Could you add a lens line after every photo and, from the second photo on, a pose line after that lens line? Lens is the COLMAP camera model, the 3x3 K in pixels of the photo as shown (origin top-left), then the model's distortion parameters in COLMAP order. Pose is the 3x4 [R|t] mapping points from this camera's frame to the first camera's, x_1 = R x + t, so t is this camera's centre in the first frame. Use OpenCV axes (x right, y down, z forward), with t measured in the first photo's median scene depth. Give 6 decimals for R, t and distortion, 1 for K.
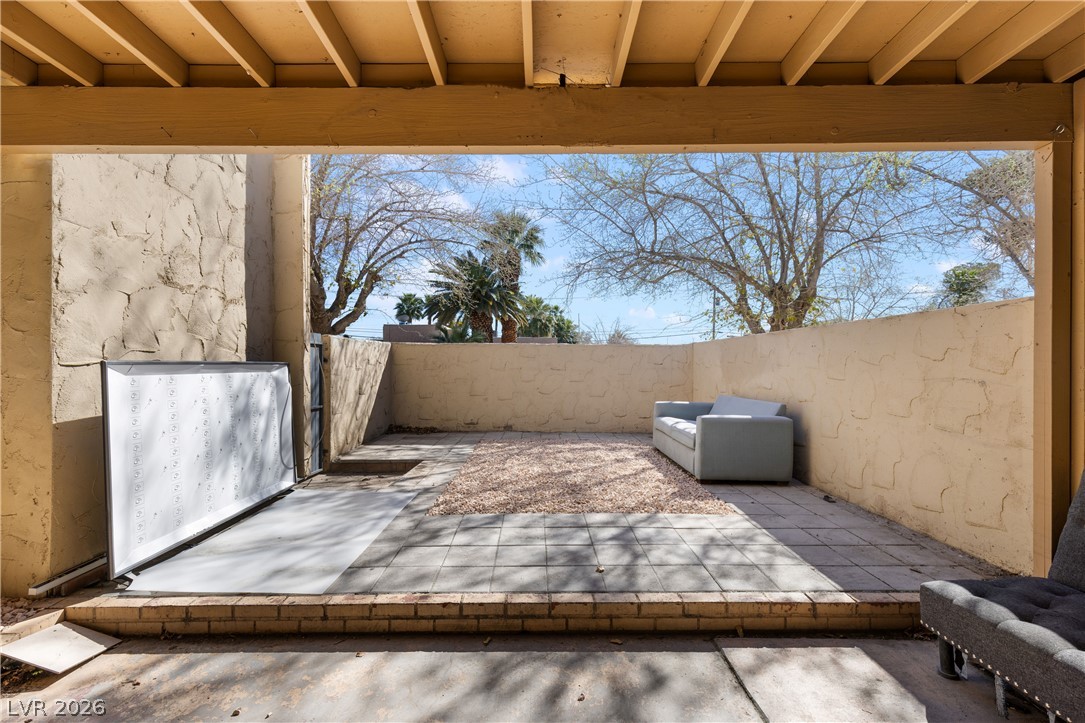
lens RADIAL K [[482.3, 0, 545.2], [0, 482.3, 367.5], [0, 0, 1]] dist [0.000903, -0.000023]
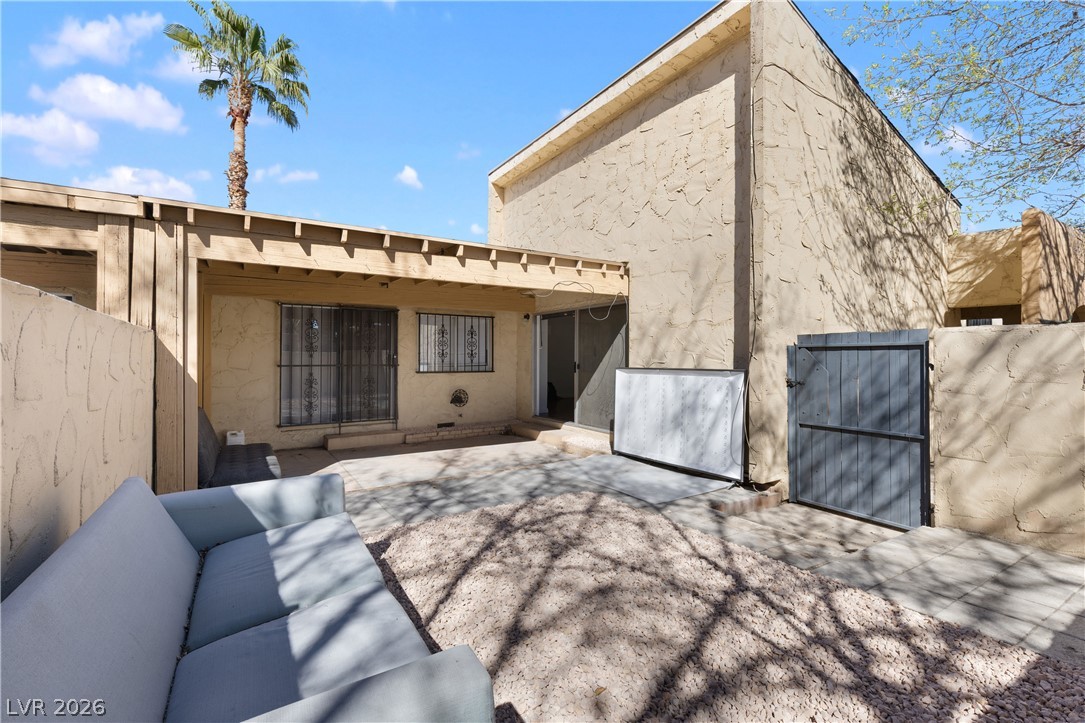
lens RADIAL K [[491.3, 0, 545.6], [0, 491.3, 361.2], [0, 0, 1]] dist [0.001117, -0.000392]
pose [[-0.854136, -0.003914, -0.520035, 0.587550], [-0.002889, 0.999992, -0.002780, -0.038760], [0.520042, -0.000872, -0.854141, 2.316420]]
